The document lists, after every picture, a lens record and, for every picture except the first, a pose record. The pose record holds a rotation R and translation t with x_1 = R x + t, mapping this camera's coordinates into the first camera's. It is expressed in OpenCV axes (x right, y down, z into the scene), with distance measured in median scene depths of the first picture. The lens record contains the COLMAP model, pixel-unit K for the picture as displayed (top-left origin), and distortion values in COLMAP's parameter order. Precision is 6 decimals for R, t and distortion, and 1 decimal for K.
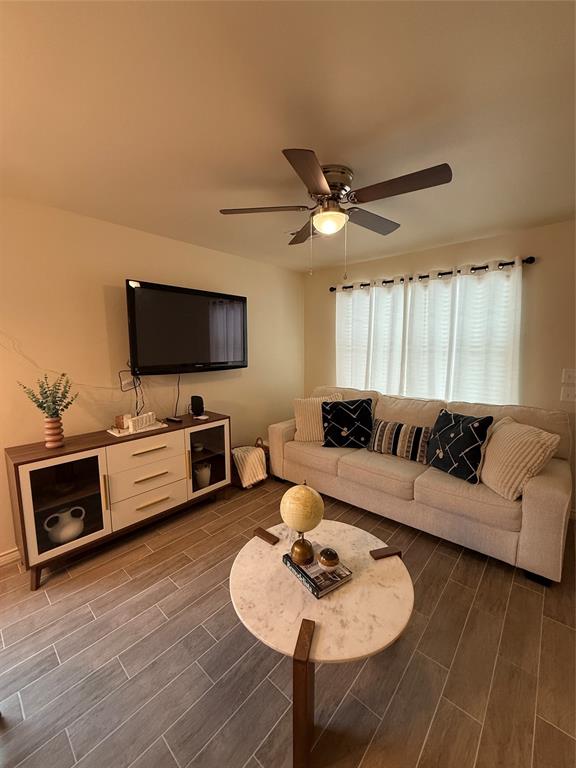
lens RADIAL K [[306.5, 0, 287.6], [0, 306.5, 382.7], [0, 0, 1]] dist [0.000554, 0.000482]
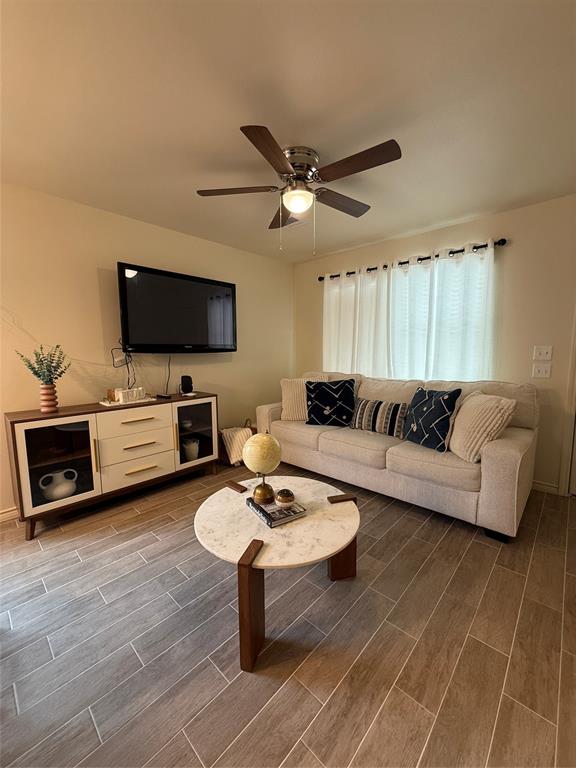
lens RADIAL K [[306.8, 0, 288.0], [0, 306.8, 385.1], [0, 0, 1]] dist [0.000549, 0.000117]
pose [[0.999721, 0.001041, -0.023578, 0.108228], [-0.001203, 0.999976, -0.006875, 0.113398], [0.023570, 0.006901, 0.999698, -0.067677]]
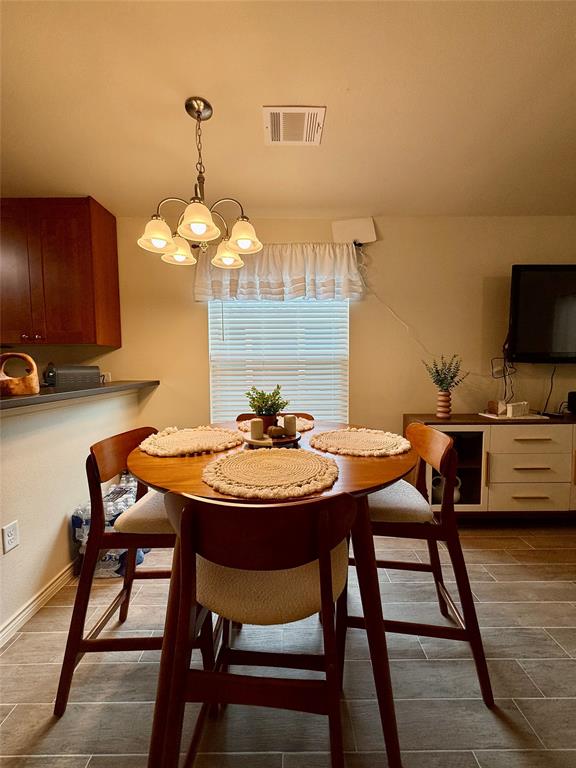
lens RADIAL K [[306.8, 0, 288.0], [0, 306.8, 385.1], [0, 0, 1]] dist [0.000549, 0.000117]
pose [[0.667504, 0.047812, -0.743069, -0.279848], [-0.085359, 0.996271, -0.012575, 0.142634], [0.739697, 0.071822, 0.669096, -0.205618]]
